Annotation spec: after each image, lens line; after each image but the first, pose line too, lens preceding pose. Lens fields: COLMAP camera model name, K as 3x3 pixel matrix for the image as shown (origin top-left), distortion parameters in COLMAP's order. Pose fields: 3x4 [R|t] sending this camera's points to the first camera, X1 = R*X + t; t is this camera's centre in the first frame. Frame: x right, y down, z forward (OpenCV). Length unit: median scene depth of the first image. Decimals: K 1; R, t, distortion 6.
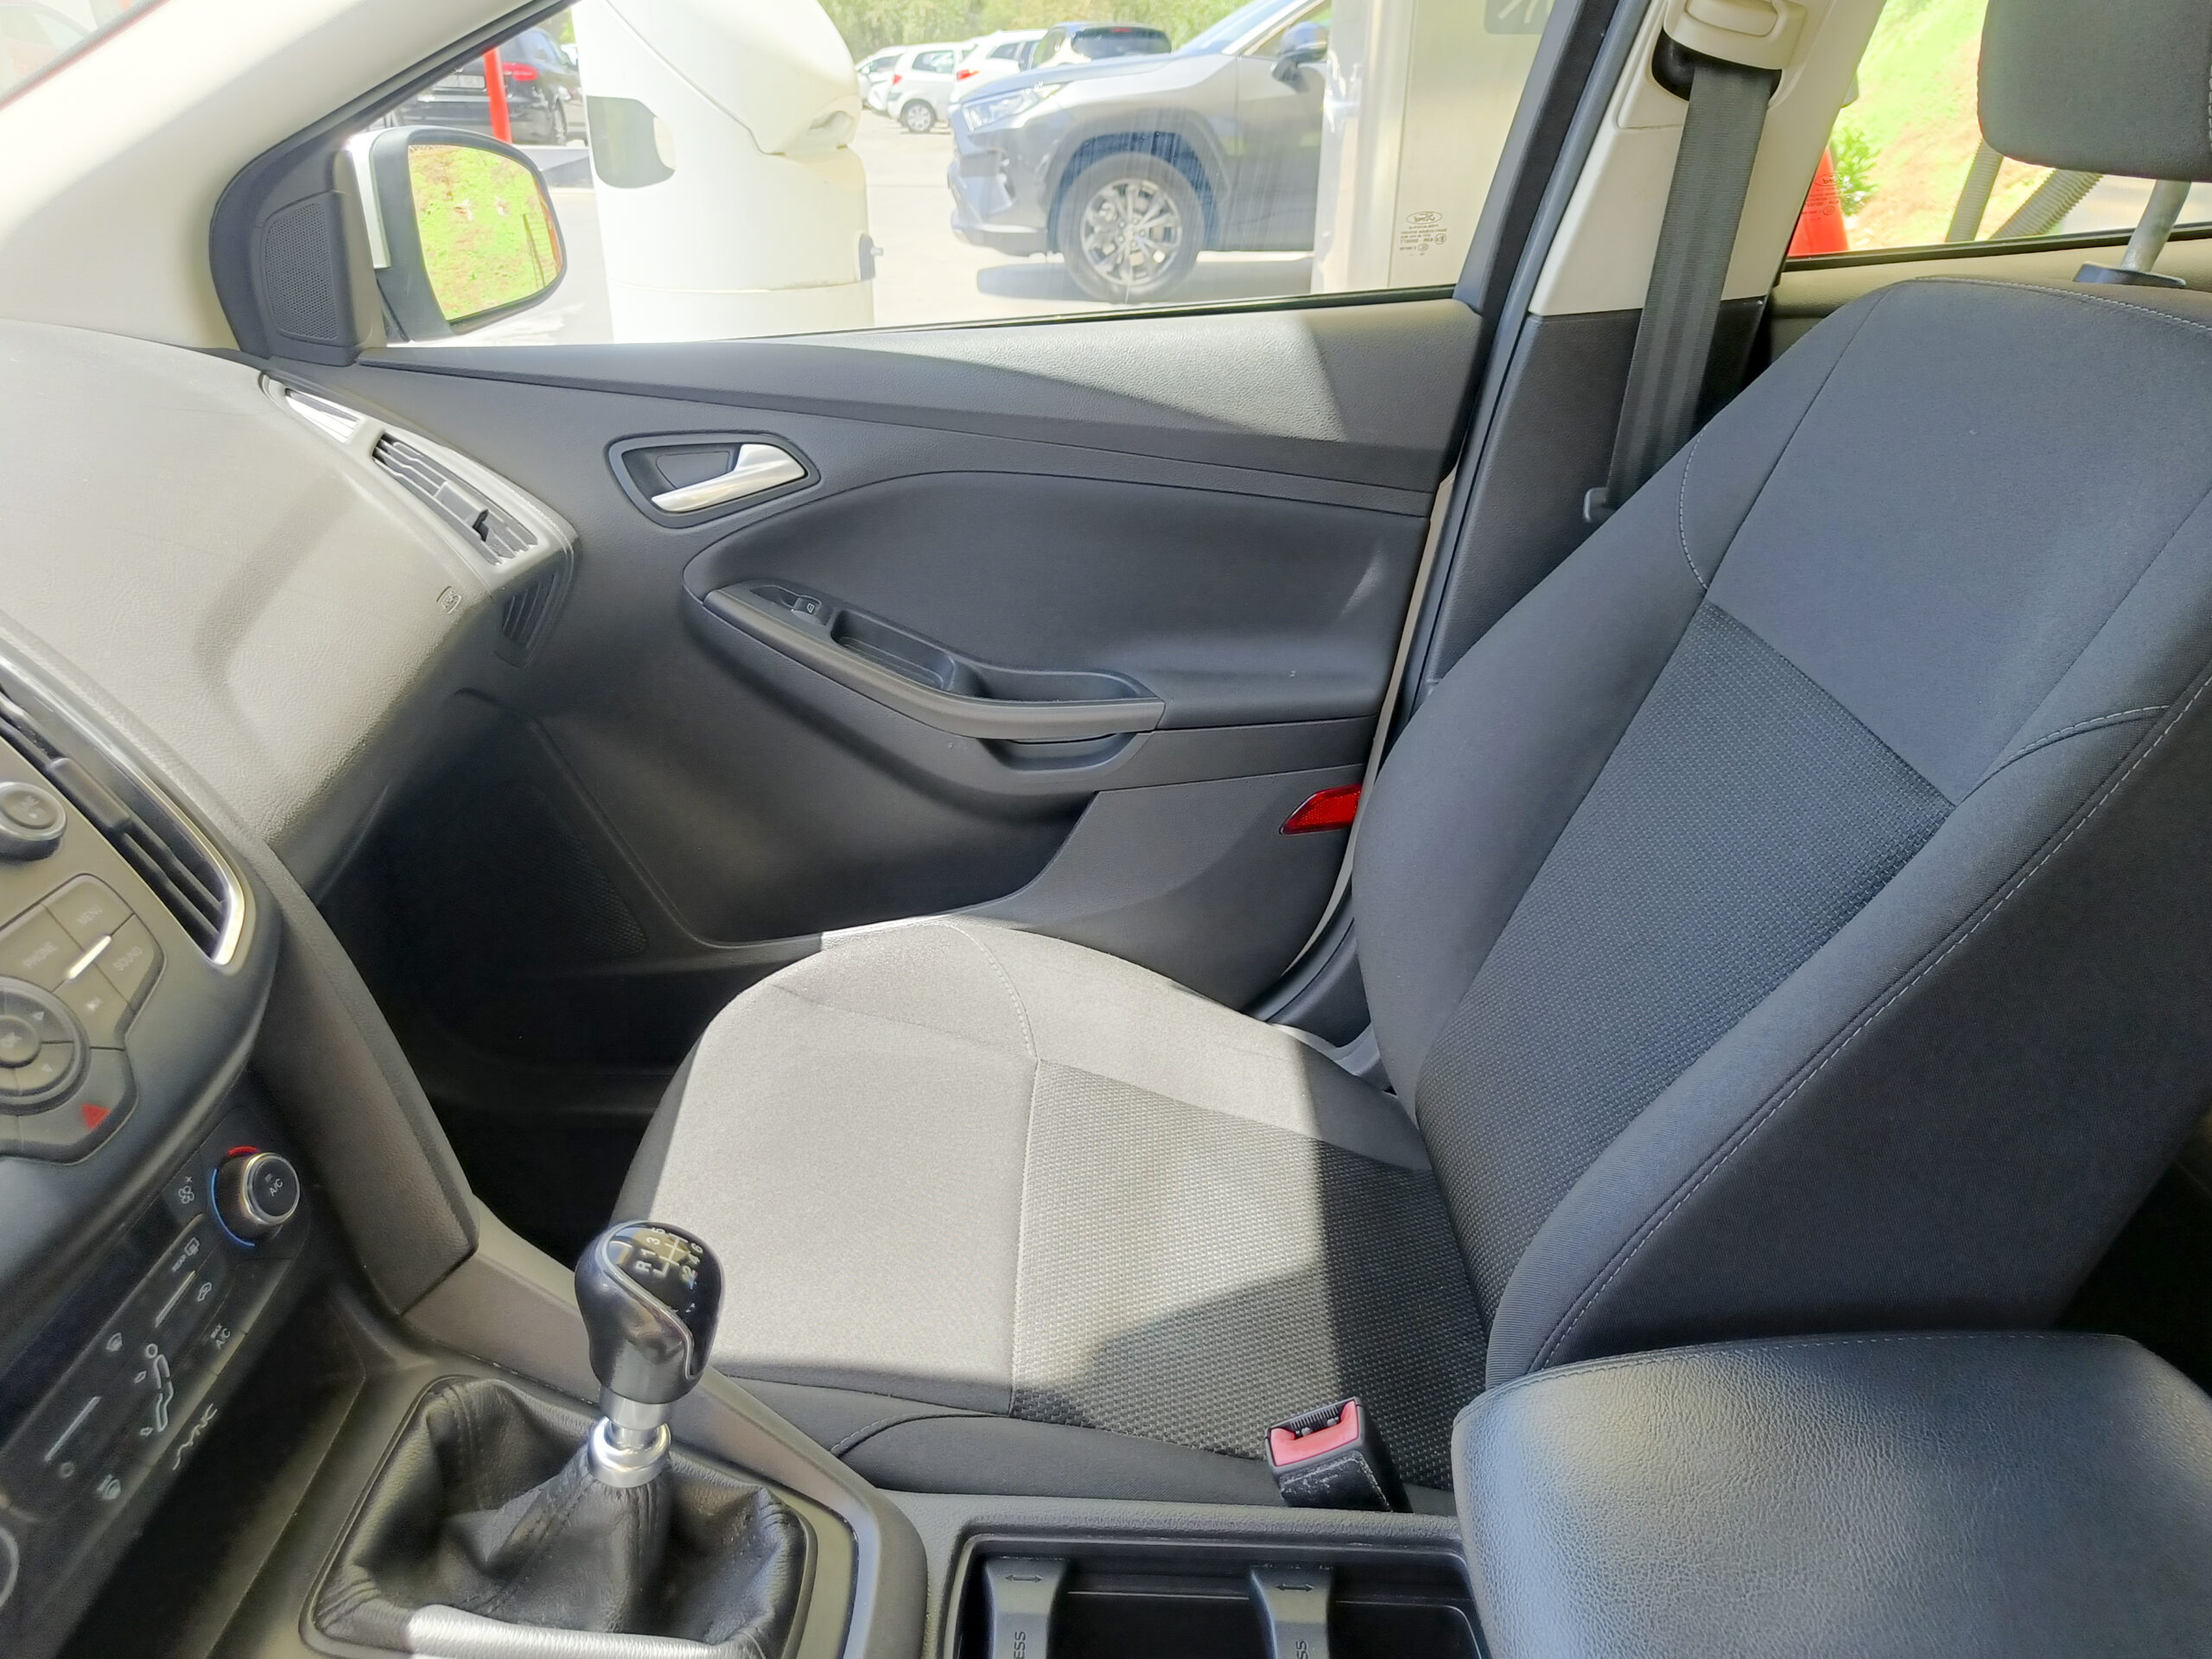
lens RADIAL K [[1606.6, 0, 1132.0], [0, 1606.6, 705.0], [0, 0, 1]] dist [0.078395, -0.000872]
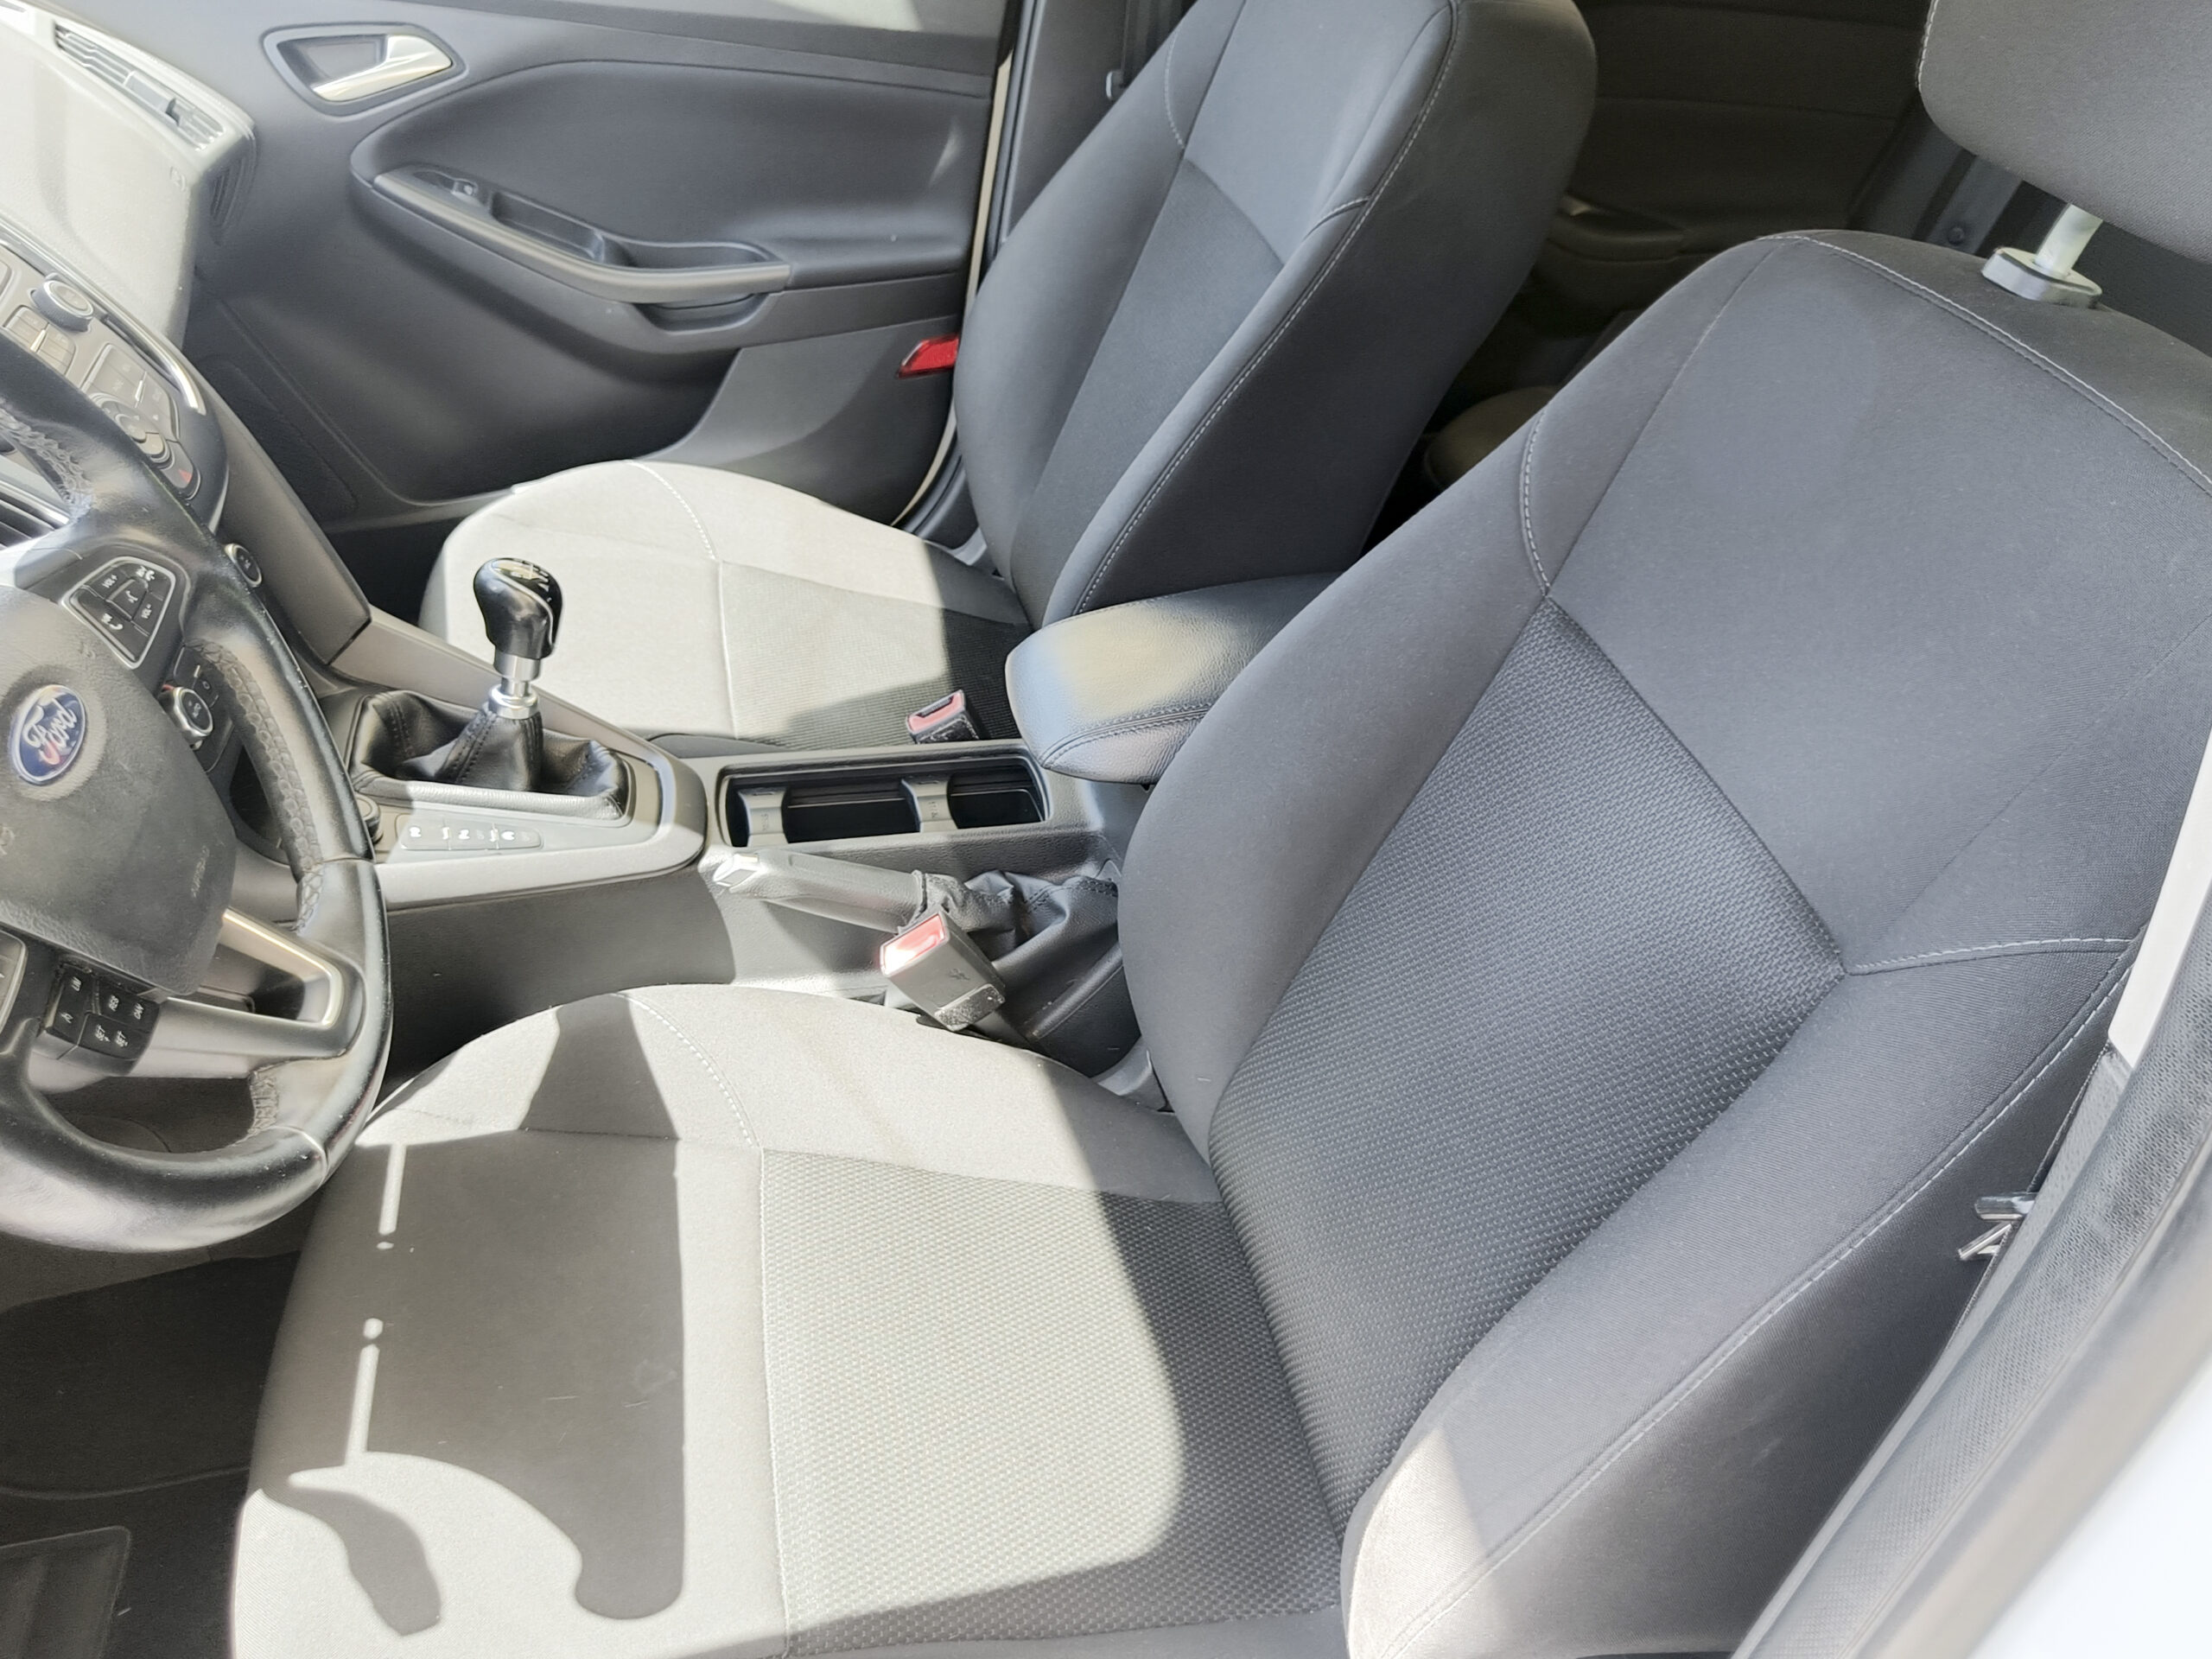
lens RADIAL K [[1681.1, 0, 1134.9], [0, 1681.1, 760.7], [0, 0, 1]] dist [0.038899, 0.041569]
pose [[0.974549, -0.102372, 0.199433, -0.019125], [0.049494, 0.965943, 0.253976, 0.051044], [-0.218641, -0.237641, 0.946426, -0.377903]]
